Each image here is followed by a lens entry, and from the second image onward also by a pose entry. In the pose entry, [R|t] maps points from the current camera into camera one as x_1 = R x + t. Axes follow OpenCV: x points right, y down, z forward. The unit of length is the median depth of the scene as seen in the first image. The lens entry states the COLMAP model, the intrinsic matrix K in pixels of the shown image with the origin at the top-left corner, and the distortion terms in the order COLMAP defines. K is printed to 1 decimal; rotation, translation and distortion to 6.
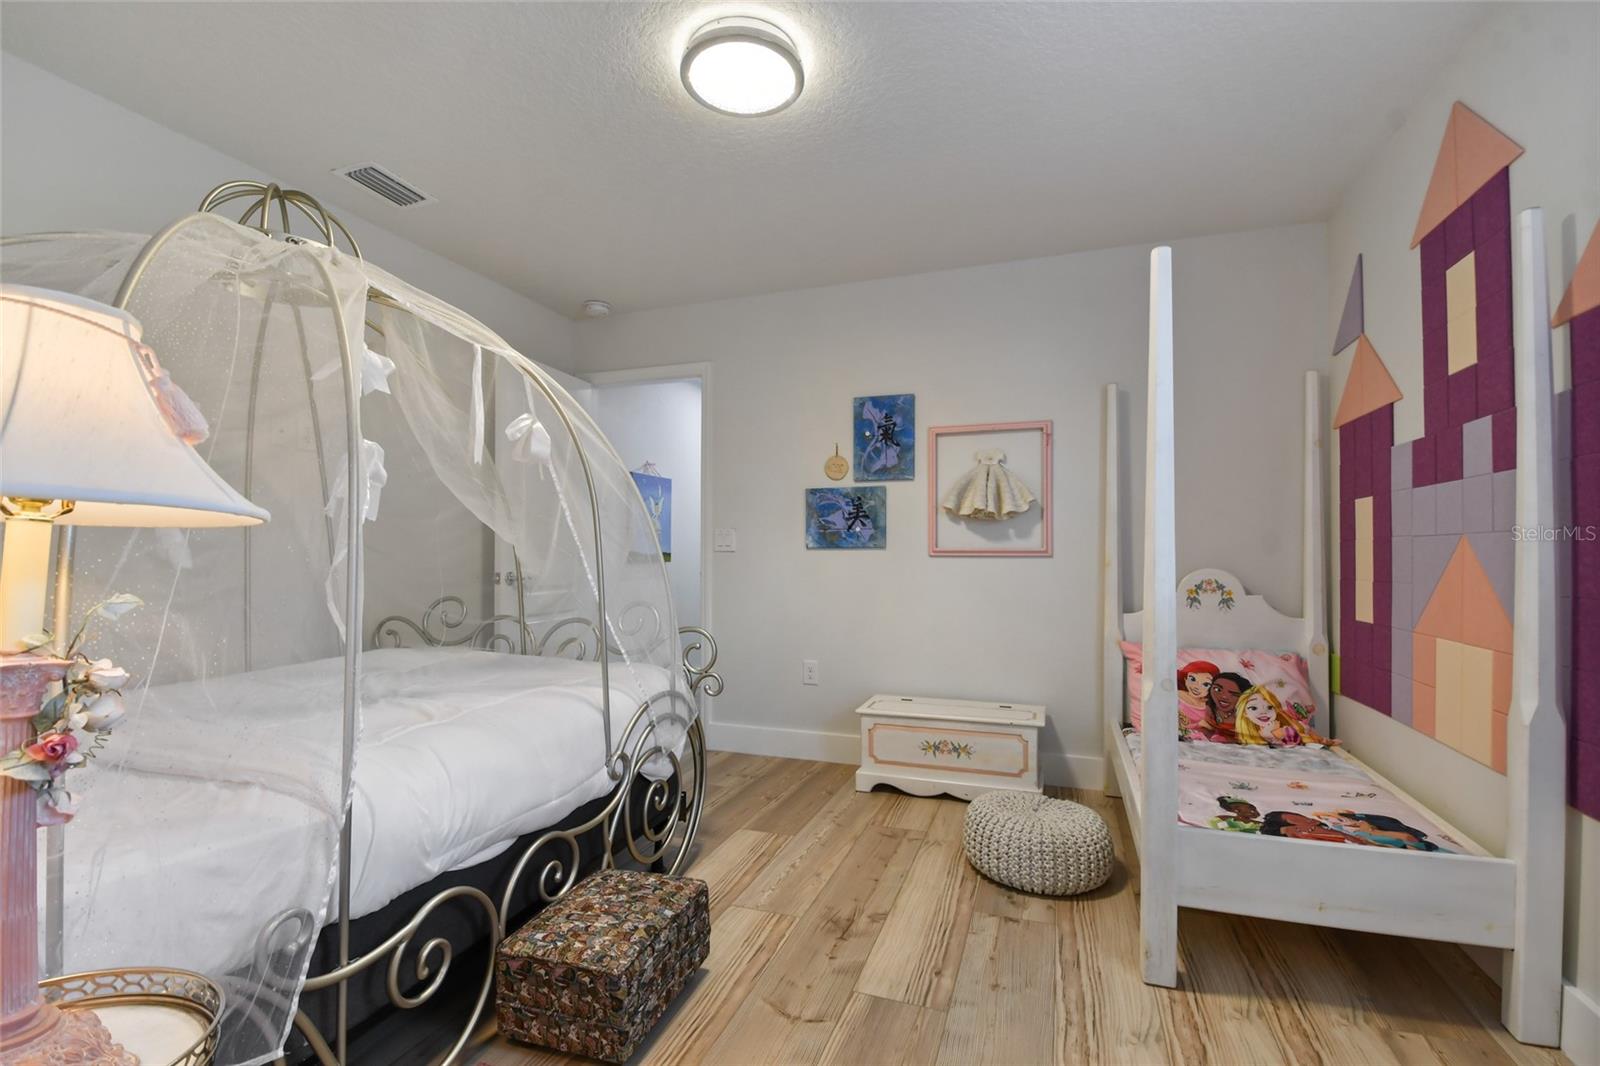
lens RADIAL K [[708.5, 0, 808.2], [0, 708.5, 543.4], [0, 0, 1]] dist [-0.005270, -0.002833]
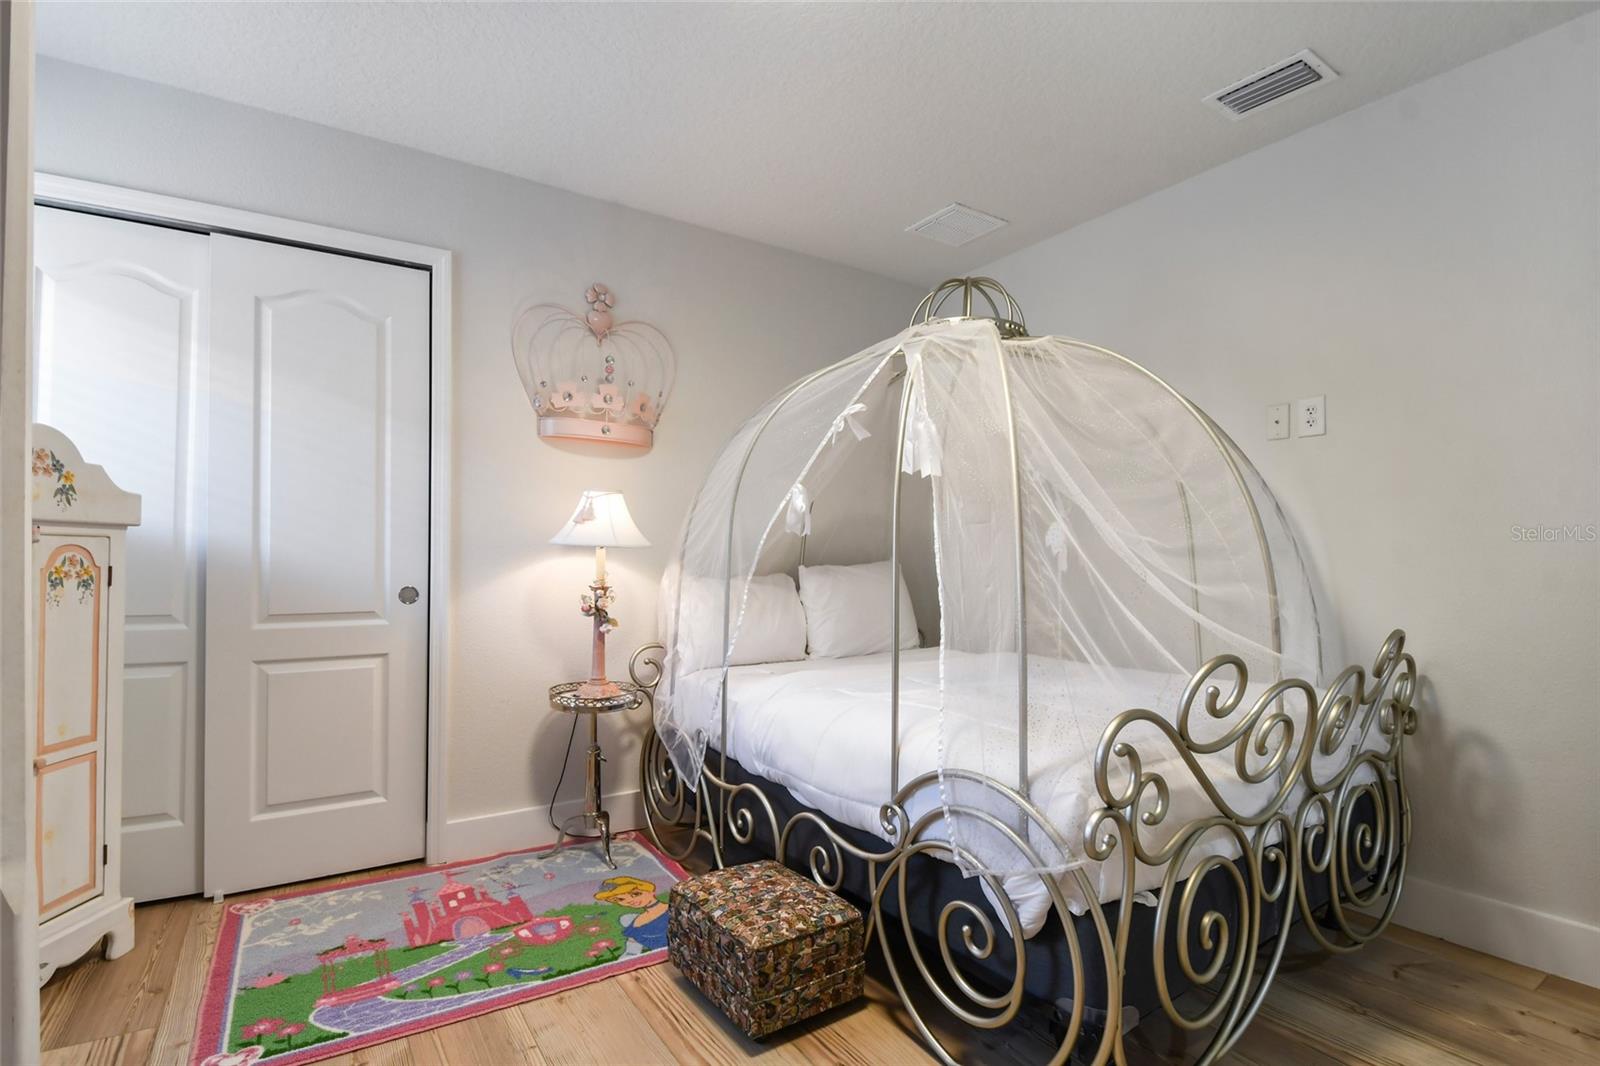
lens RADIAL K [[783.0, 0, 801.7], [0, 783.0, 541.2], [0, 0, 1]] dist [0.009404, -0.016081]
pose [[-0.613479, -0.013168, -0.789601, 0.574939], [0.010744, 0.999629, -0.025018, 0.024004], [0.789638, -0.023832, -0.613110, 1.679389]]
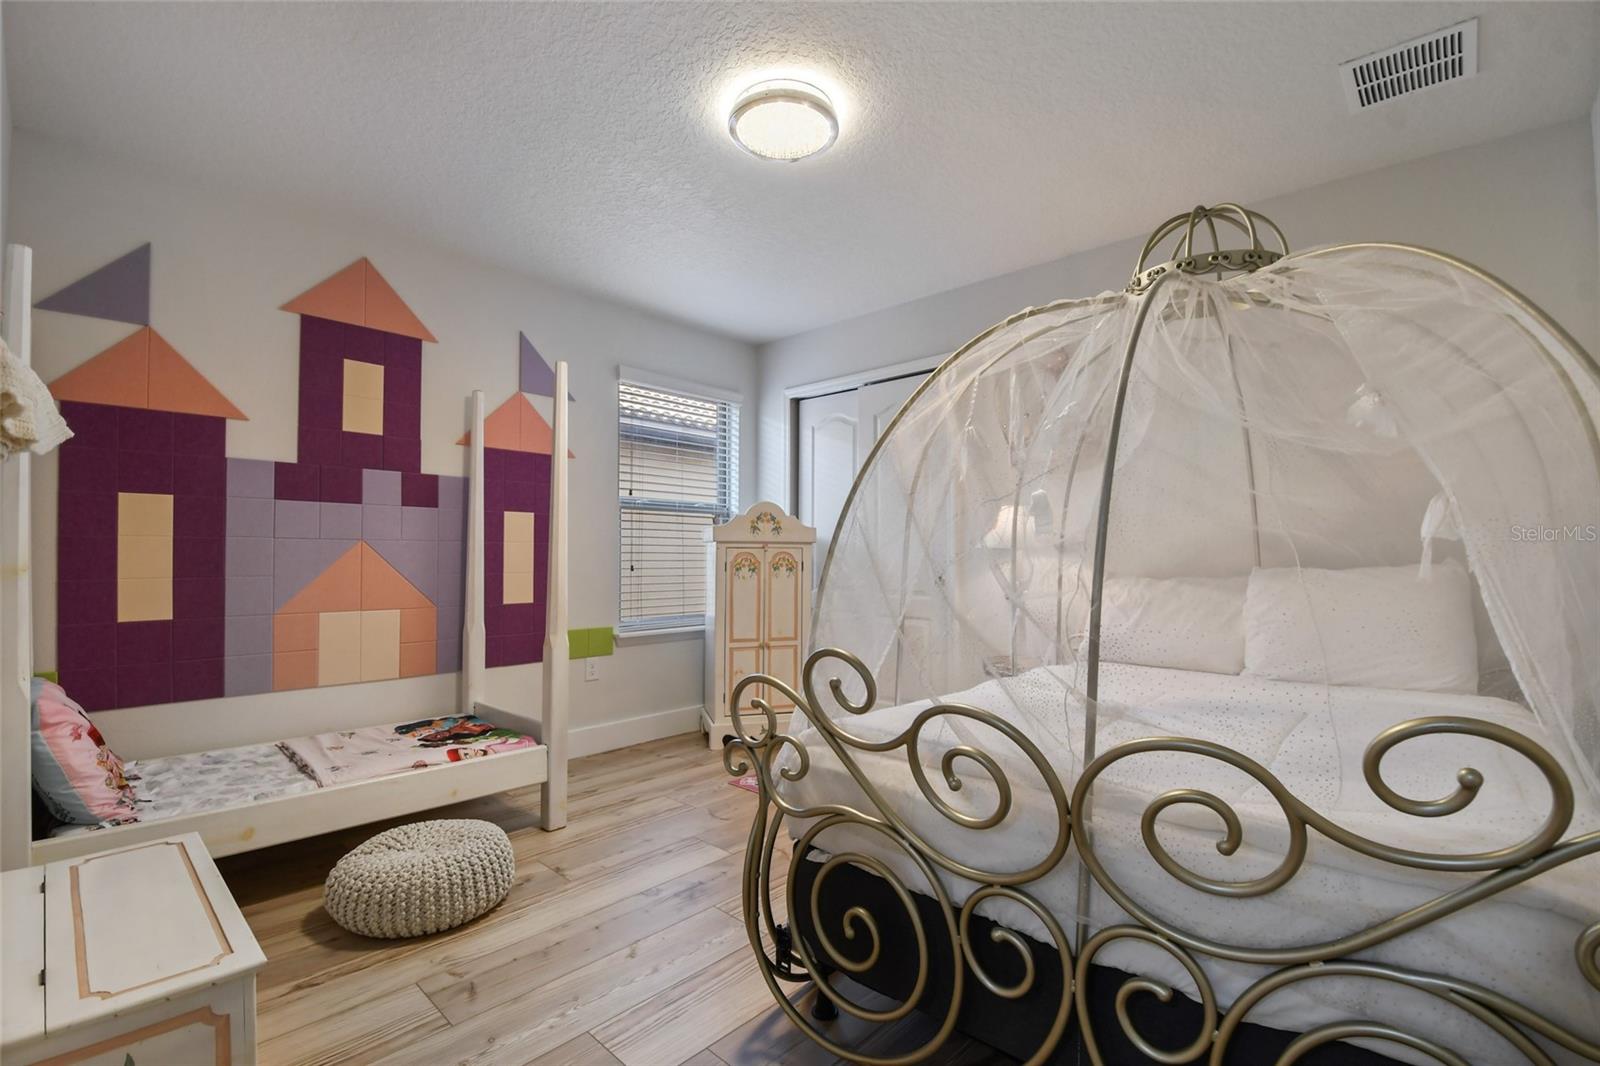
lens RADIAL K [[708.5, 0, 803.1], [0, 708.5, 544.8], [0, 0, 1]] dist [-0.005270, -0.002833]
pose [[-0.913392, -0.006703, 0.407027, -0.653132], [-0.017307, 0.999600, -0.022376, 0.017381], [-0.406714, -0.027482, -0.913142, 2.256114]]
